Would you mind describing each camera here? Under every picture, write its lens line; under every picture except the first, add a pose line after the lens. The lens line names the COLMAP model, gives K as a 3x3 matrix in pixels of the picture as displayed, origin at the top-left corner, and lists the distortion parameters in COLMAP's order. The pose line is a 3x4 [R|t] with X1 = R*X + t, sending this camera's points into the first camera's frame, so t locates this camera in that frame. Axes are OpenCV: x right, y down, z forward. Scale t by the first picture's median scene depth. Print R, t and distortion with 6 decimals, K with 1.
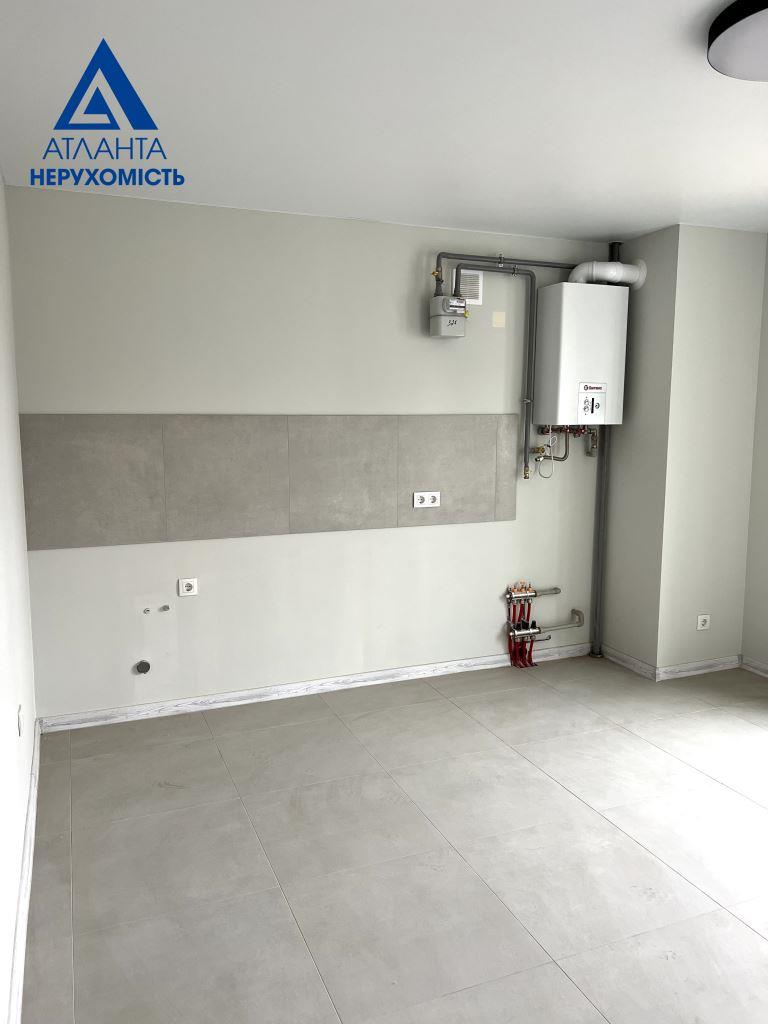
lens RADIAL K [[763.6, 0, 380.6], [0, 763.6, 519.1], [0, 0, 1]] dist [0.046105, -0.039068]
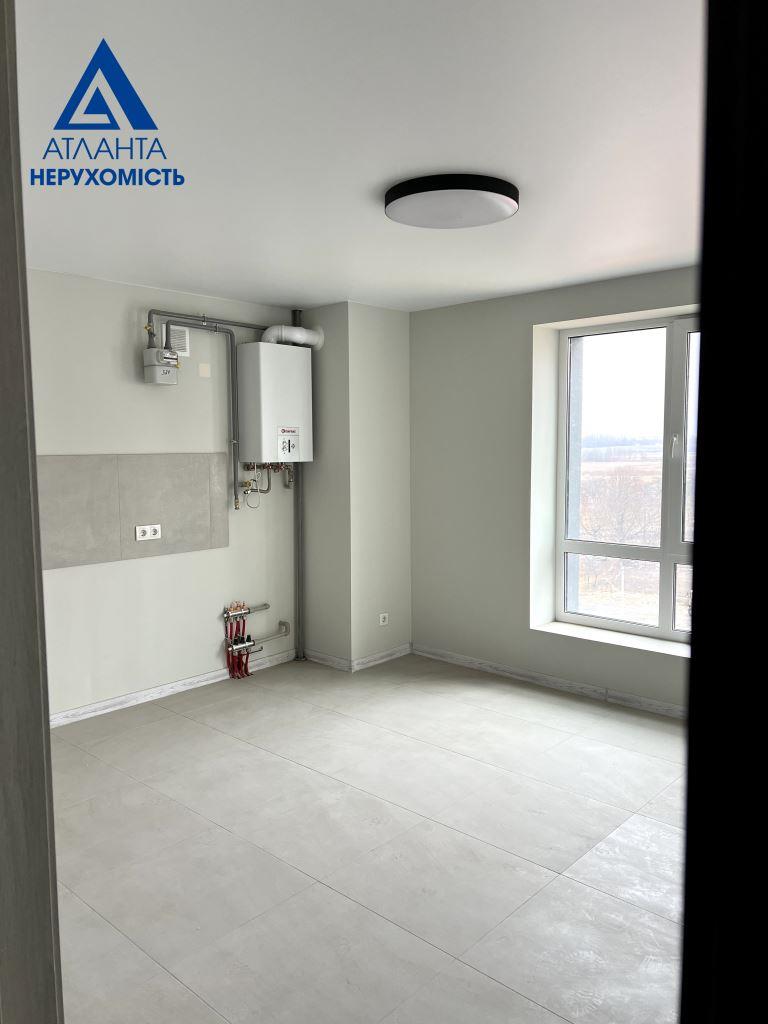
lens RADIAL K [[763.6, 0, 385.2], [0, 763.6, 518.9], [0, 0, 1]] dist [0.046105, -0.039068]
pose [[0.900580, -0.047520, 0.432084, -0.104941], [0.066614, 0.997353, -0.029154, 0.009029], [-0.429555, 0.055038, 0.901362, -0.121255]]
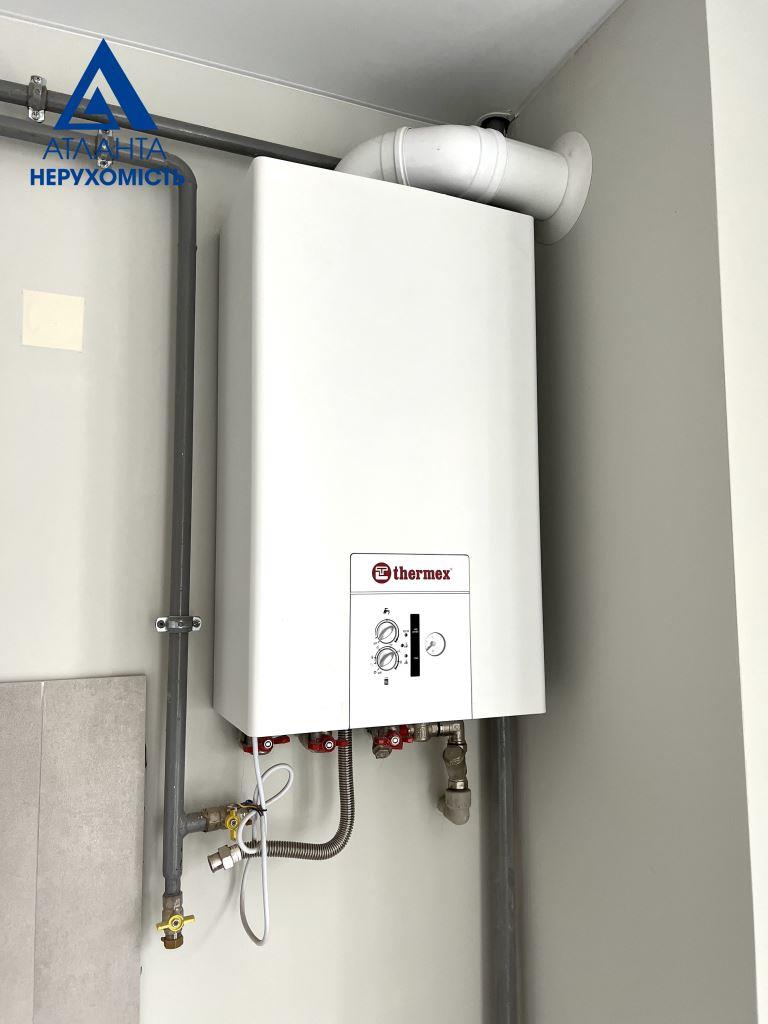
lens RADIAL K [[763.6, 0, 383.1], [0, 763.6, 514.4], [0, 0, 1]] dist [0.046105, -0.039068]
pose [[0.999712, -0.007652, 0.022759, 0.257654], [0.012726, 0.972634, -0.231994, -0.130426], [-0.020361, 0.232217, 0.972451, 0.743868]]
